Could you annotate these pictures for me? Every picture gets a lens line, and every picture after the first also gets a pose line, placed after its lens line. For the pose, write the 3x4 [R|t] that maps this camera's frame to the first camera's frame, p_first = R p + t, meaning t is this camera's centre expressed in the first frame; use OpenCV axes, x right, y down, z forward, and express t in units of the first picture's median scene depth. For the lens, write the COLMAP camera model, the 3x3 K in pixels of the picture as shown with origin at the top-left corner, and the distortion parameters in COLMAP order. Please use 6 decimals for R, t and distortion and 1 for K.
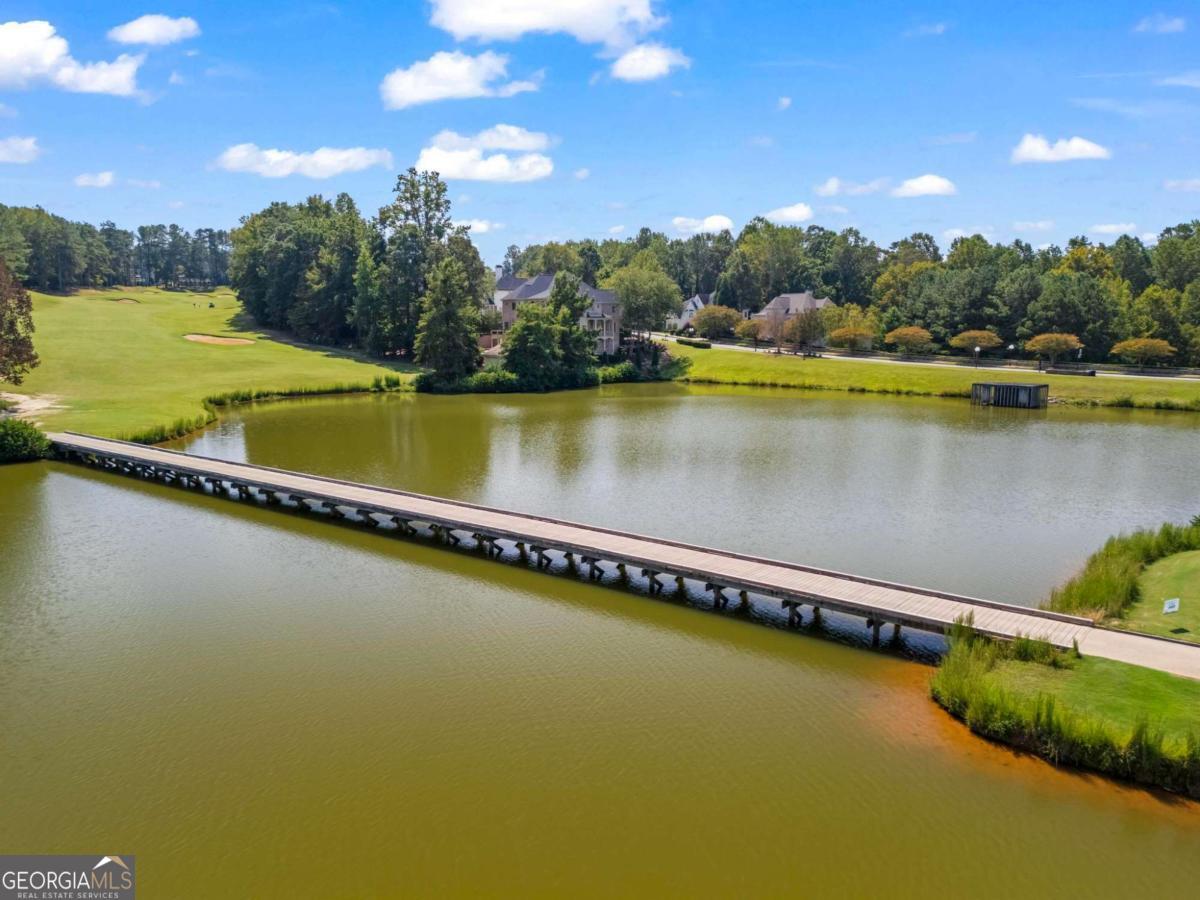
lens RADIAL K [[838.6, 0, 600.0], [0, 838.6, 449.4], [0, 0, 1]] dist [0.036923, -0.003671]
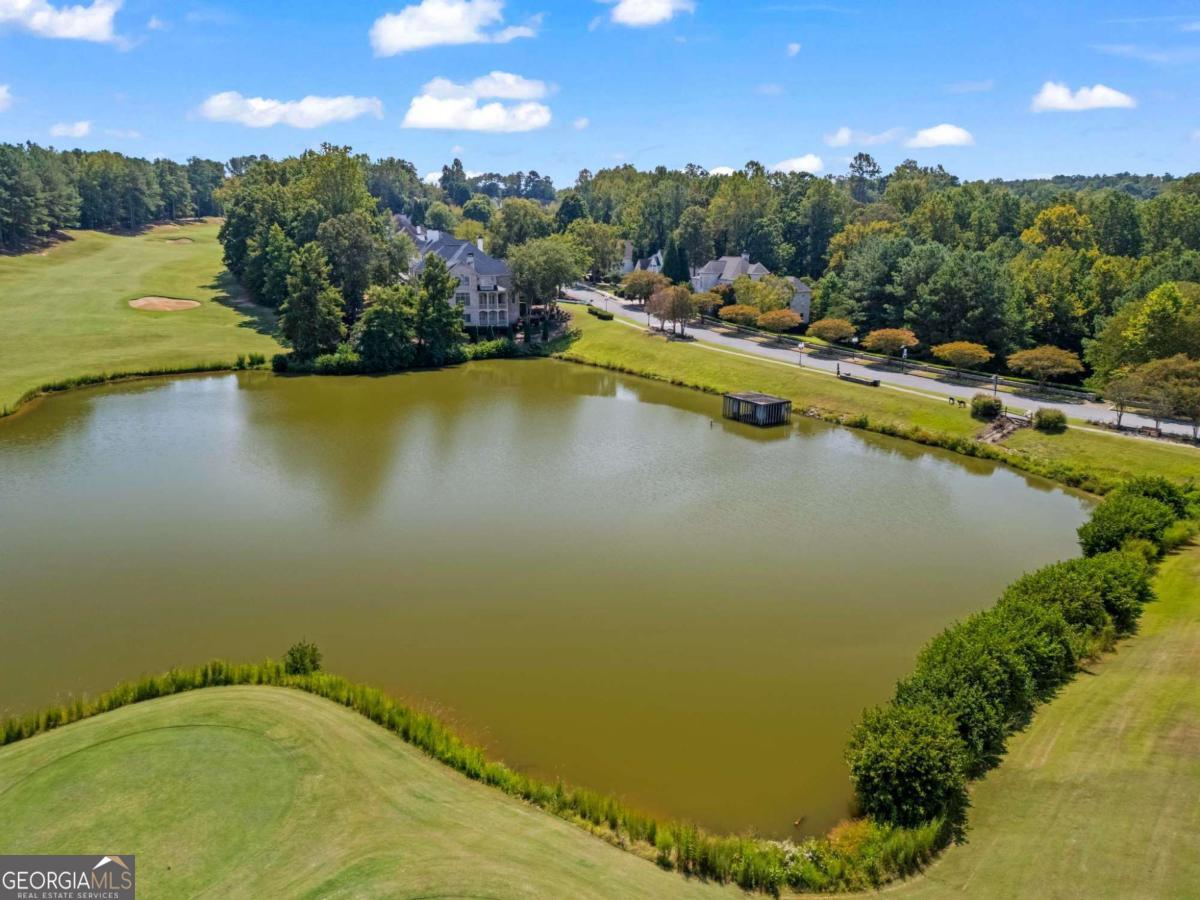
lens RADIAL K [[838.6, 0, 599.8], [0, 838.6, 451.3], [0, 0, 1]] dist [0.036923, -0.003671]
pose [[0.984233, 0.048972, -0.169965, 0.328859], [-0.029948, 0.993173, 0.112740, -0.084158], [0.174326, -0.105872, 0.978980, -0.013856]]
